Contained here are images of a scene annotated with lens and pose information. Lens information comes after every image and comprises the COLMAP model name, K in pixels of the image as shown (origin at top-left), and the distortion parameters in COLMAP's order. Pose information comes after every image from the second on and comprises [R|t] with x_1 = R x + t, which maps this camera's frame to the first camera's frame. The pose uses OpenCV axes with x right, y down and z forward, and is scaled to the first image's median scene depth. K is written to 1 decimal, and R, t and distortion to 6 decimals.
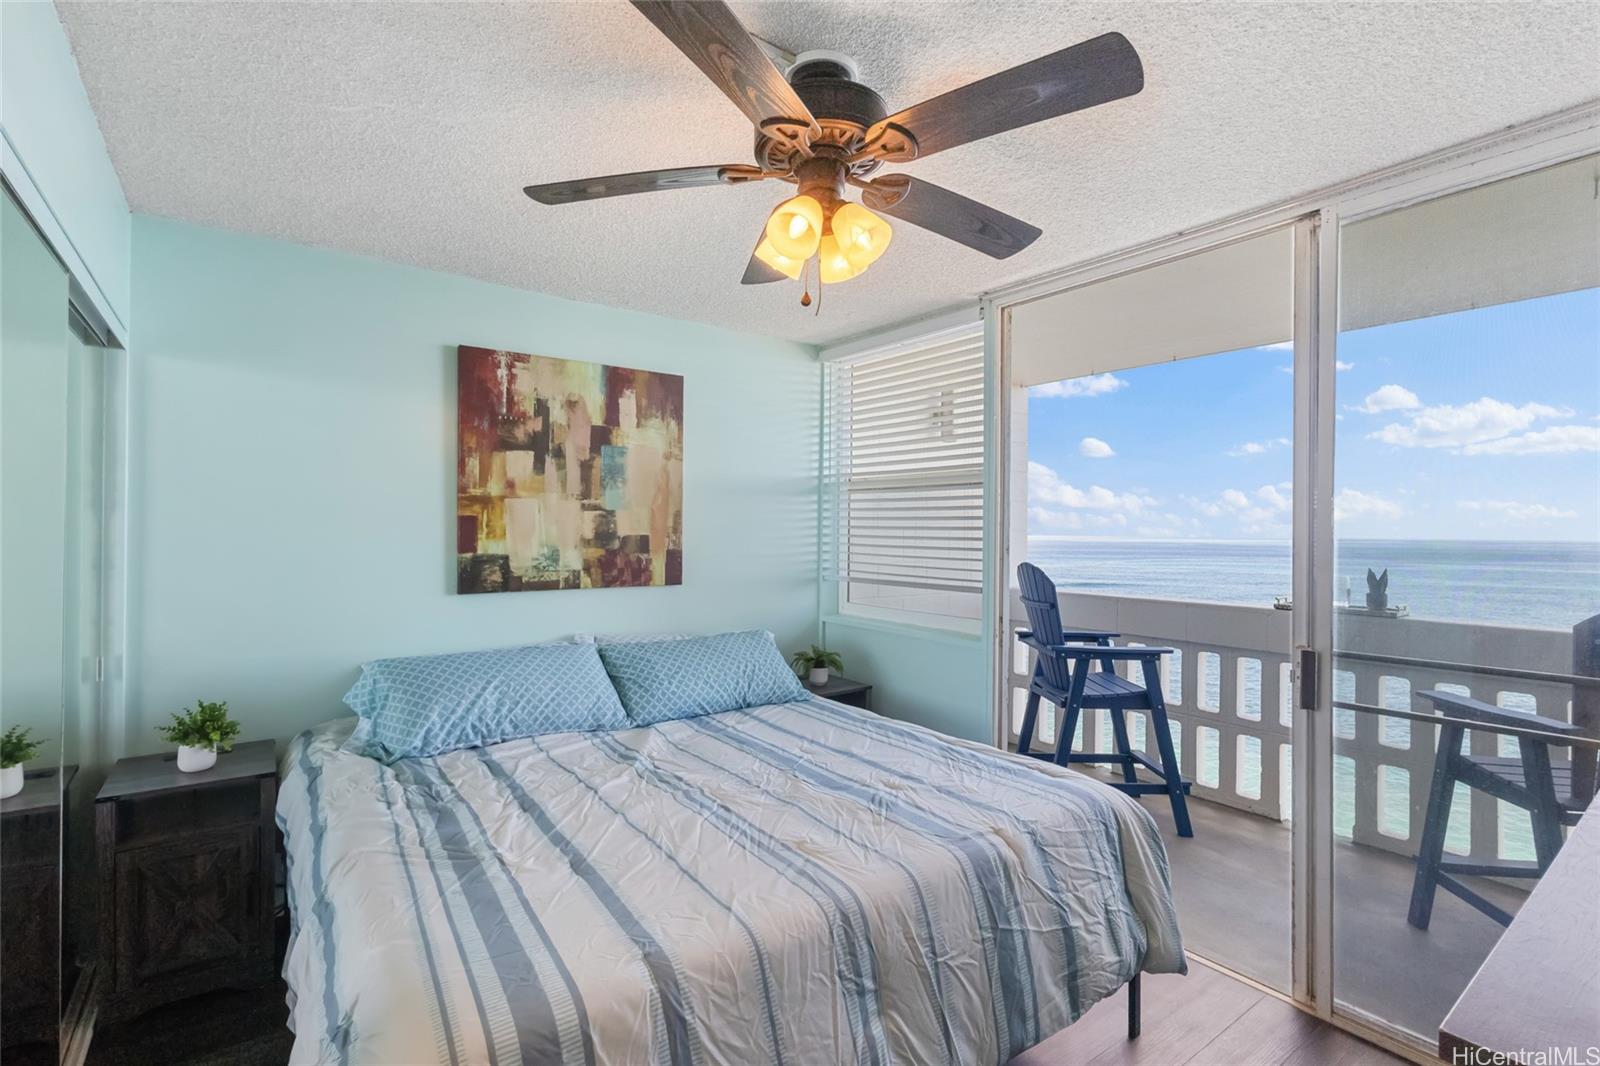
lens RADIAL K [[757.2, 0, 800.0], [0, 757.2, 533.0], [0, 0, 1]] dist [-0.003858, -0.000767]
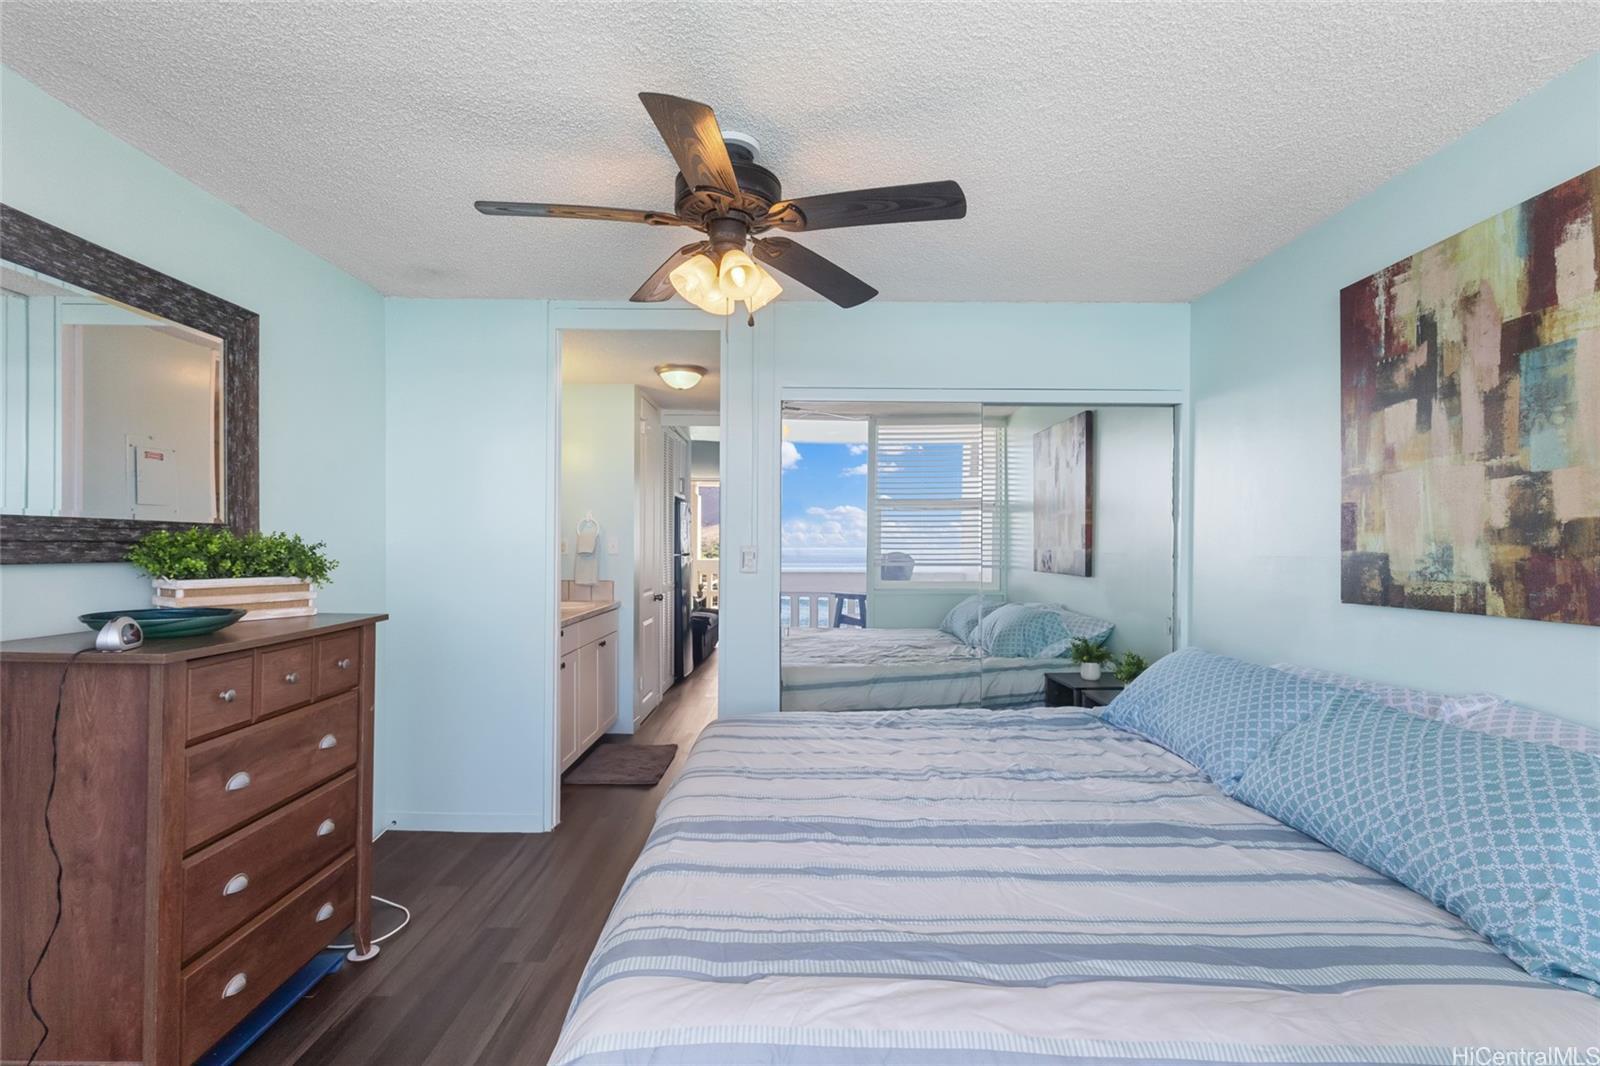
lens RADIAL K [[729.8, 0, 797.0], [0, 729.8, 561.5], [0, 0, 1]] dist [-0.002413, -0.000444]
pose [[-0.587090, 0.003440, -0.809514, 0.483214], [-0.014492, 0.999786, 0.014758, 0.033498], [0.809392, 0.020395, -0.586915, 0.939294]]
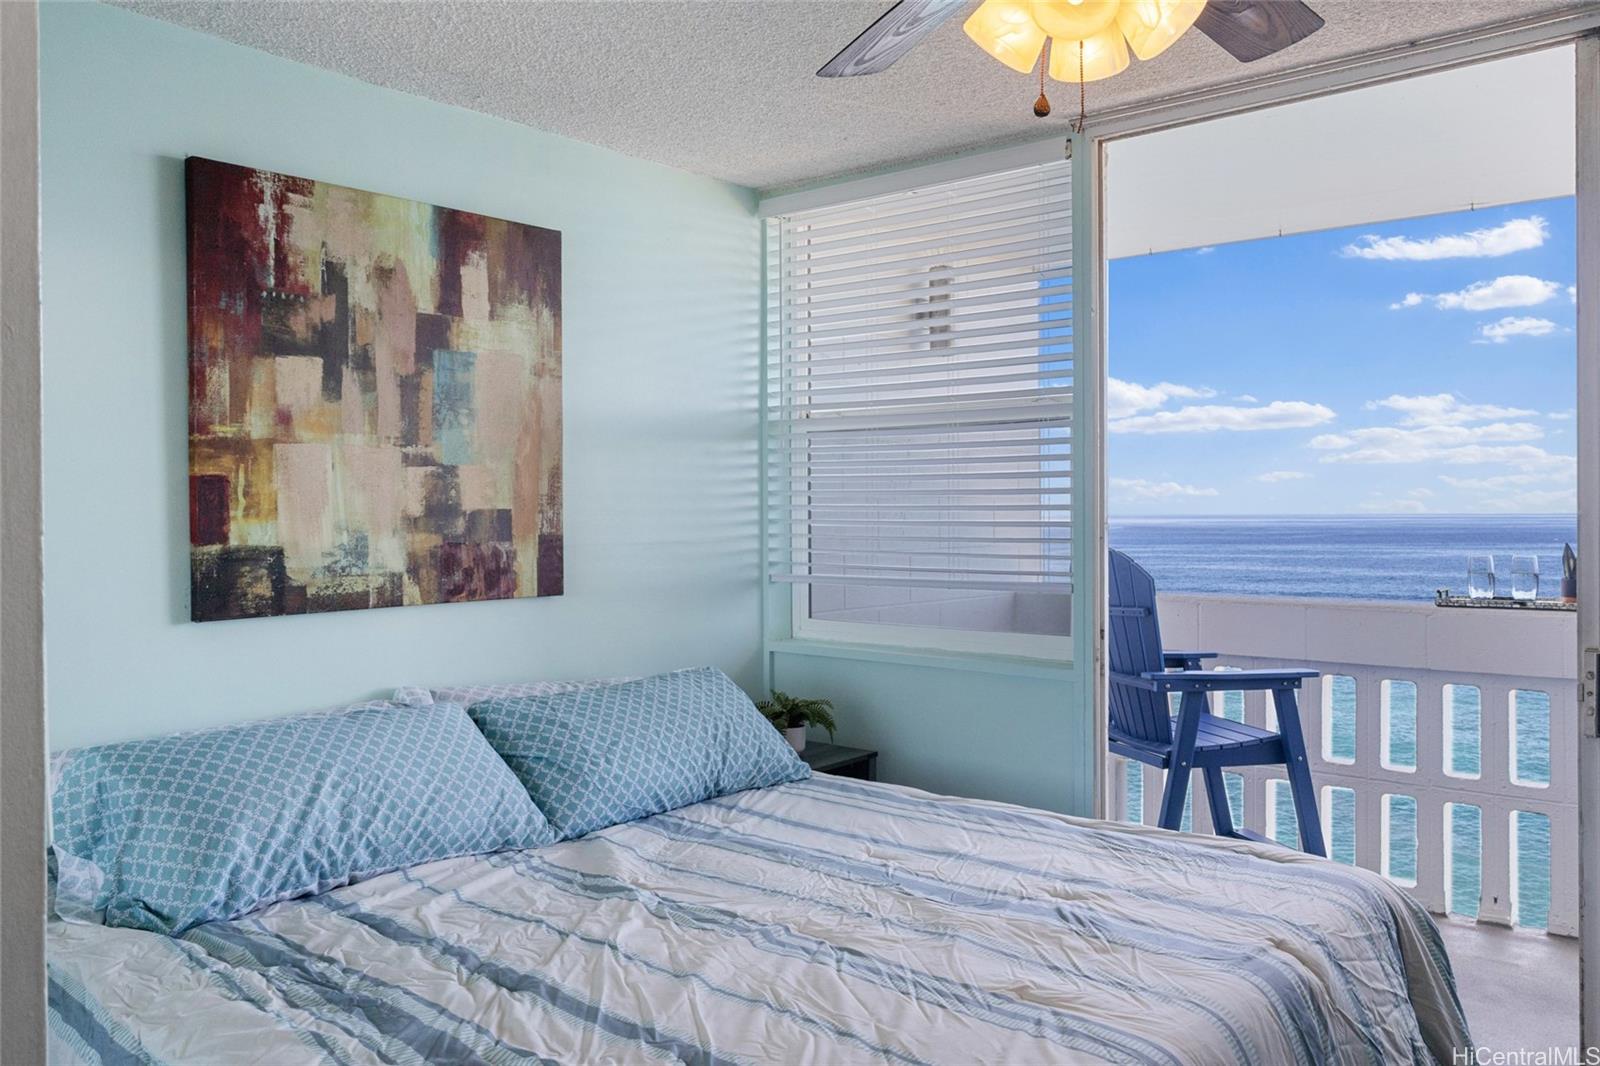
lens RADIAL K [[1275.6, 0, 800.0], [0, 1275.6, 533.0], [0, 0, 1]] dist [0.005250, -0.004772]
pose [[0.972180, -0.018241, 0.233522, -0.234226], [0.015135, 0.999772, 0.015085, 0.010341], [-0.233744, -0.011131, 0.972234, 0.018387]]
